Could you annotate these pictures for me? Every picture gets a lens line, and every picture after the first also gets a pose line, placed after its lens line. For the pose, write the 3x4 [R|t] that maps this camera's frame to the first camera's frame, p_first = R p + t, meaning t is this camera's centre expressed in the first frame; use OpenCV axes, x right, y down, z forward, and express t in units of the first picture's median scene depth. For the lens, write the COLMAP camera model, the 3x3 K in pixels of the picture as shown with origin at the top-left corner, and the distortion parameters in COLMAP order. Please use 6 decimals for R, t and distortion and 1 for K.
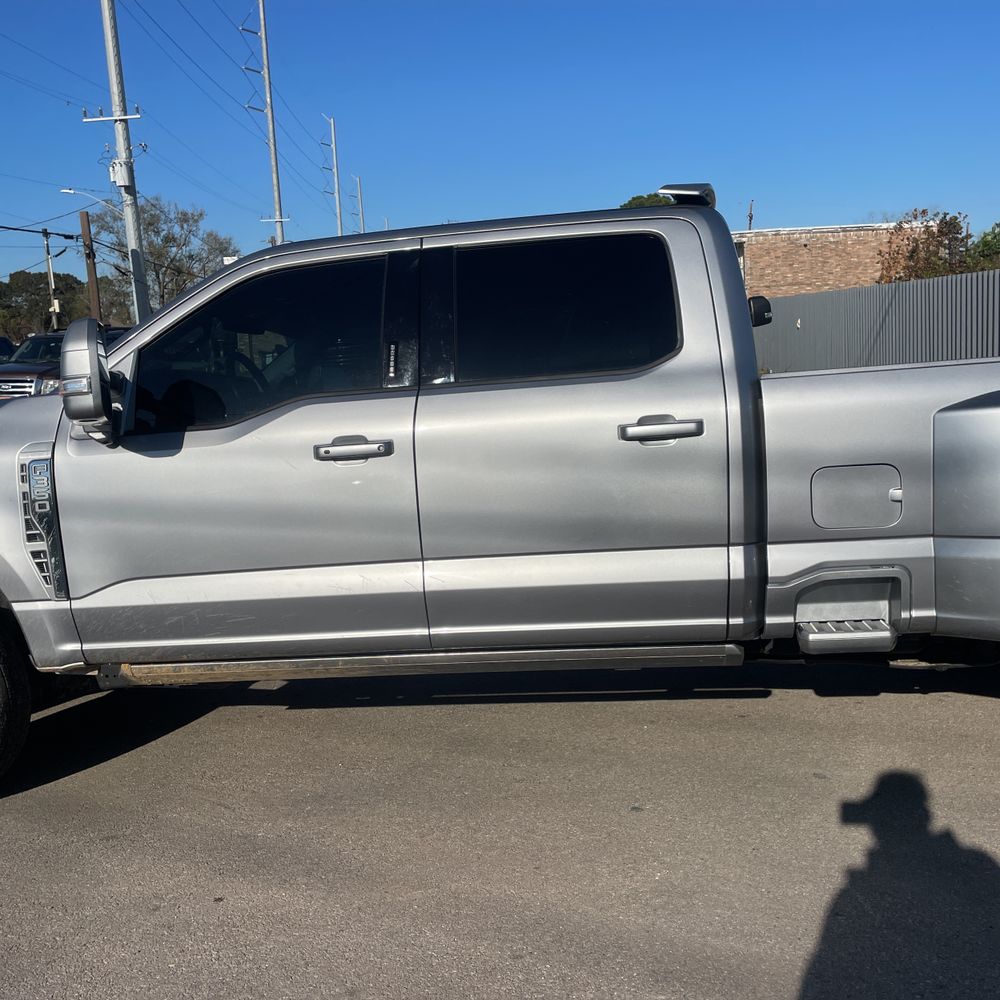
lens RADIAL K [[995.2, 0, 485.5], [0, 995.2, 494.7], [0, 0, 1]] dist [0.073124, -0.091346]
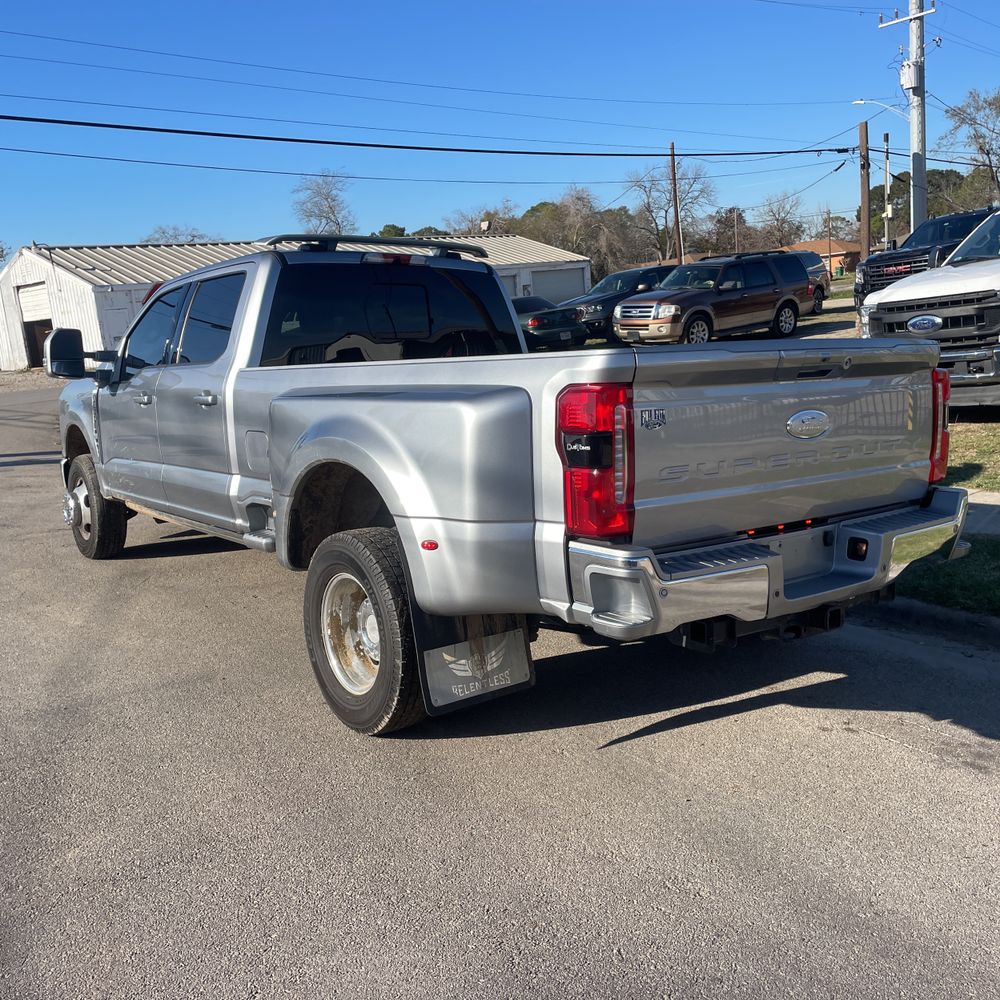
lens RADIAL K [[986.3, 0, 496.3], [0, 986.3, 503.3], [0, 0, 1]] dist [0.088581, -0.110918]
pose [[0.684065, 0.136613, -0.716514, 0.125734], [-0.059777, 0.989500, 0.131591, -0.010328], [0.726968, -0.047186, 0.685049, 0.015805]]
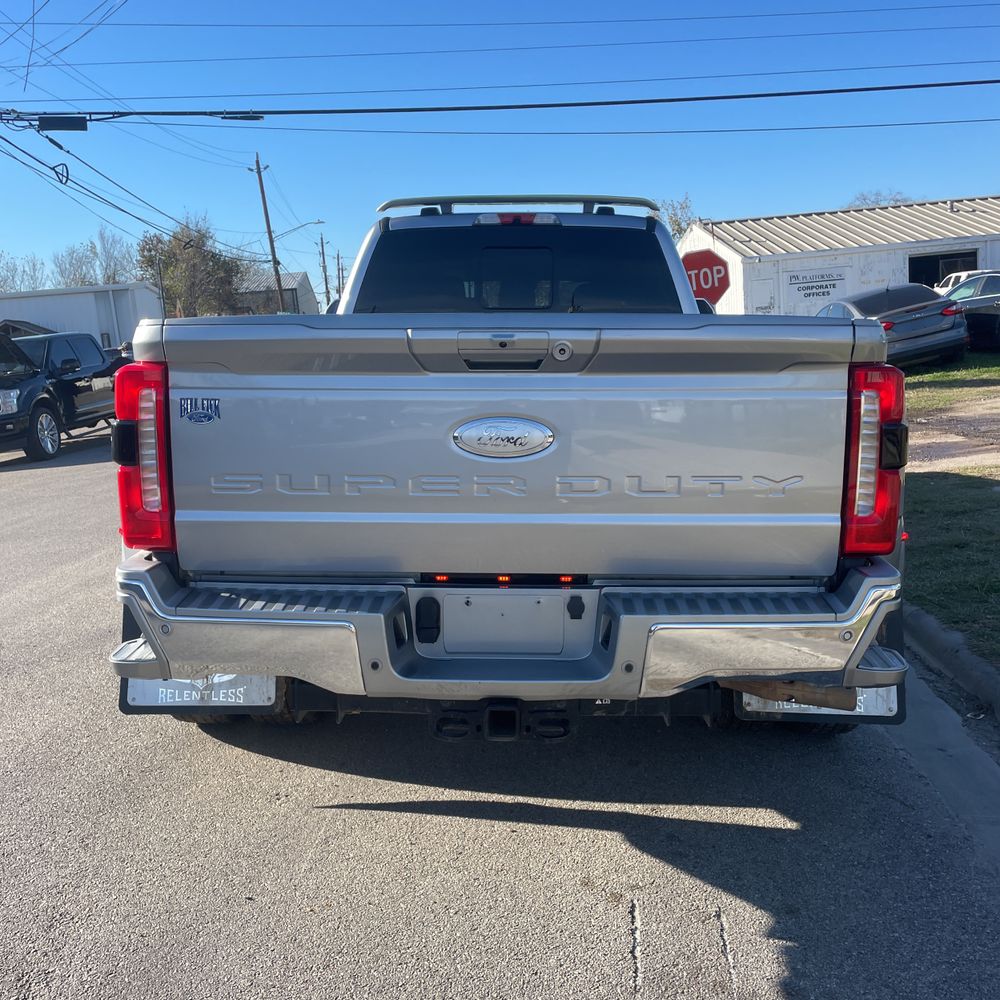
lens RADIAL K [[989.3, 0, 500.0], [0, 989.3, 500.0], [0, 0, 1]] dist [0.094381, -0.125744]
pose [[0.082048, 0.207711, -0.974743, 0.139031], [-0.072938, 0.976670, 0.201982, -0.015269], [0.993956, 0.054523, 0.095283, 0.084192]]
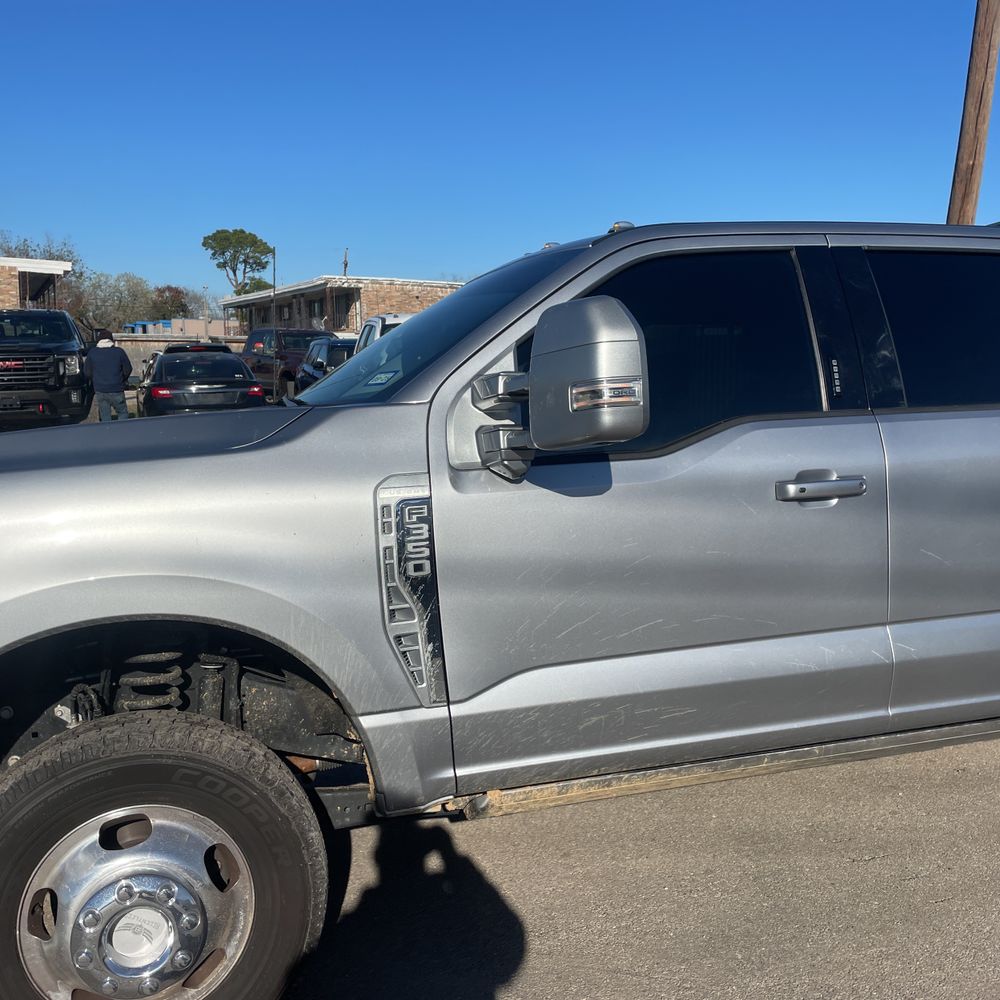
lens RADIAL K [[1000.7, 0, 501.9], [0, 1000.7, 482.8], [0, 0, 1]] dist [0.099379, -0.176752]
pose [[0.903499, 0.011947, 0.428423, -0.054111], [0.010731, 0.998667, -0.050479, -0.000860], [-0.428455, 0.050205, 0.902167, 0.028941]]
